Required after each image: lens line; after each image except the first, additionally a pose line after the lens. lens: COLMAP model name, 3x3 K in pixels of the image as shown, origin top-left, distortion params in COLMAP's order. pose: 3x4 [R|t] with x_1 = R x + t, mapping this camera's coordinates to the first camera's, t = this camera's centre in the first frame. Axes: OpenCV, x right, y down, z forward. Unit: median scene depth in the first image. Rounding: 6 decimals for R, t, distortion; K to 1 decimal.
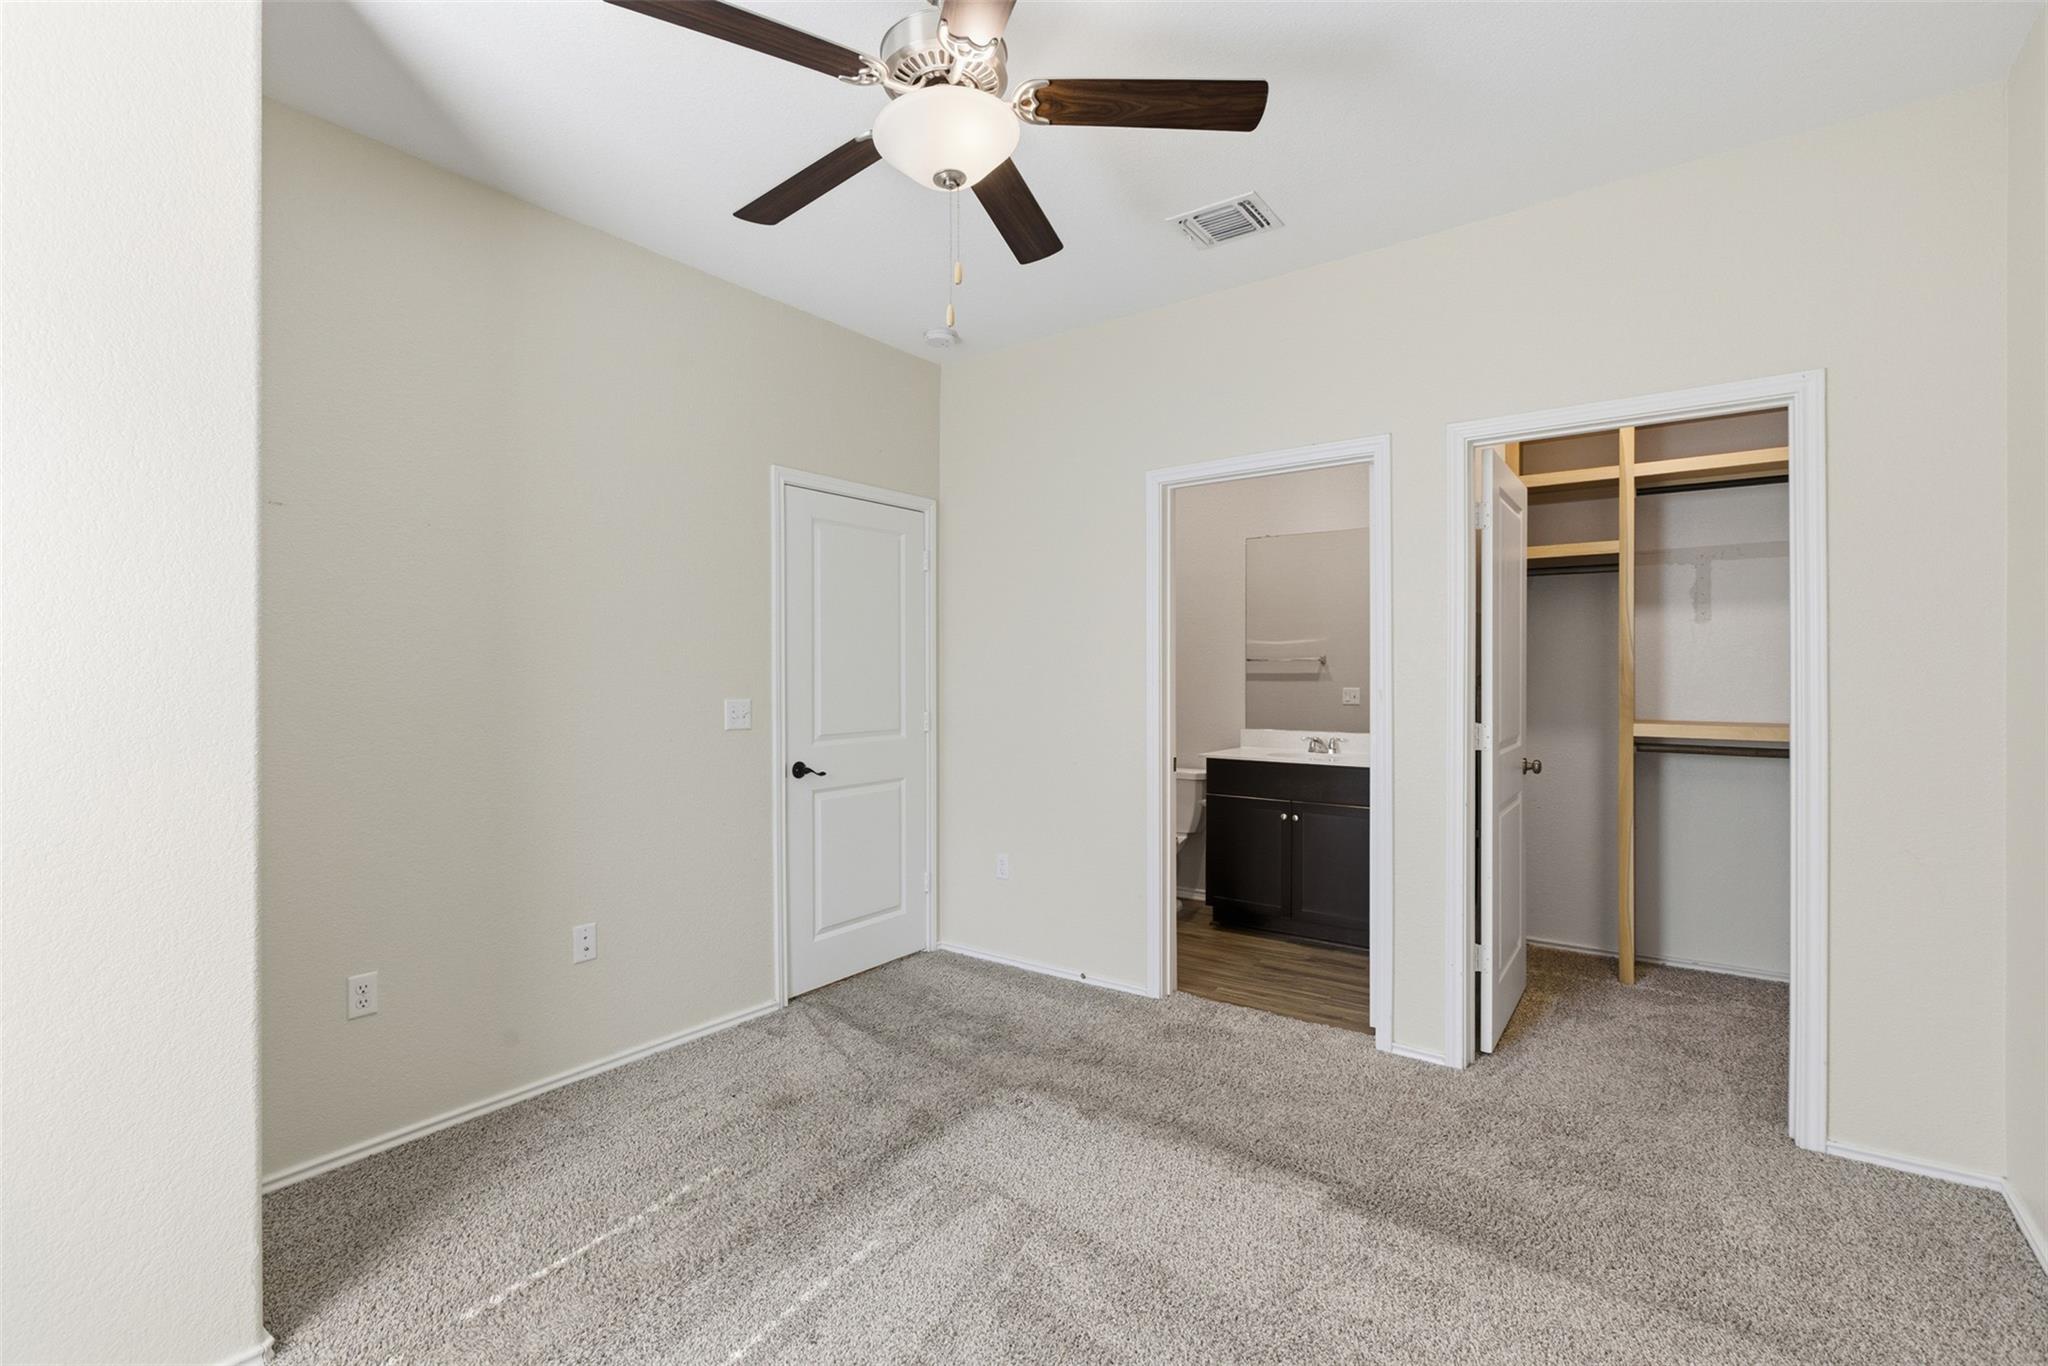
lens RADIAL K [[934.9, 0, 1028.4], [0, 934.9, 677.0], [0, 0, 1]] dist [-0.013021, 0.000826]
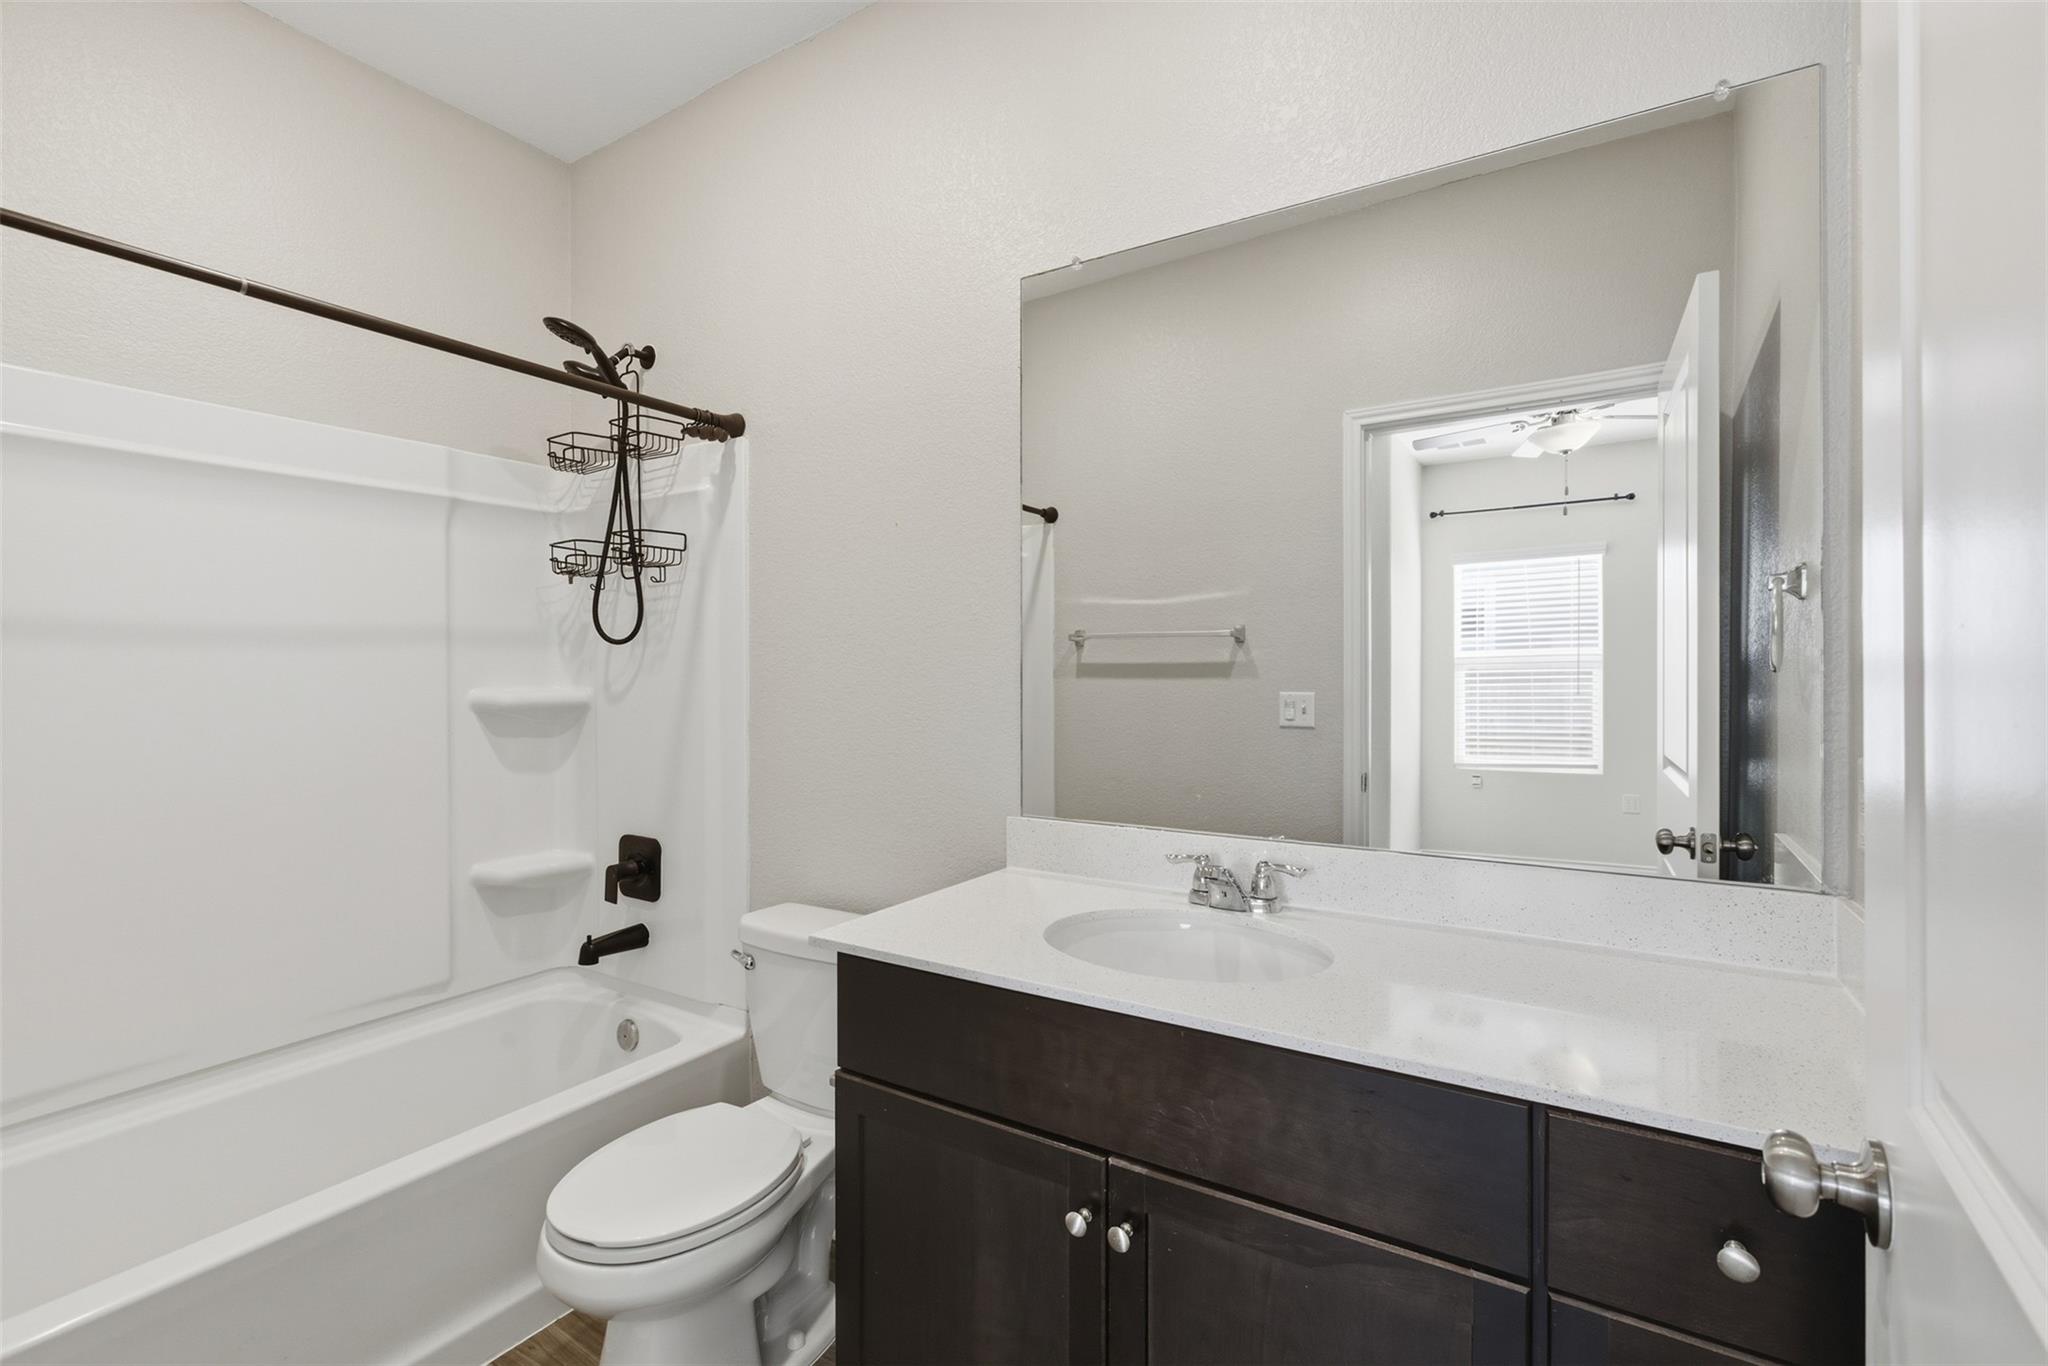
lens RADIAL K [[934.9, 0, 1019.3], [0, 934.9, 678.0], [0, 0, 1]] dist [-0.013021, 0.000826]
pose [[0.997140, 0.002136, 0.075552, 0.219142], [-0.001956, 0.999995, -0.002447, 0.004376], [-0.075557, 0.002292, 0.997139, 0.689375]]
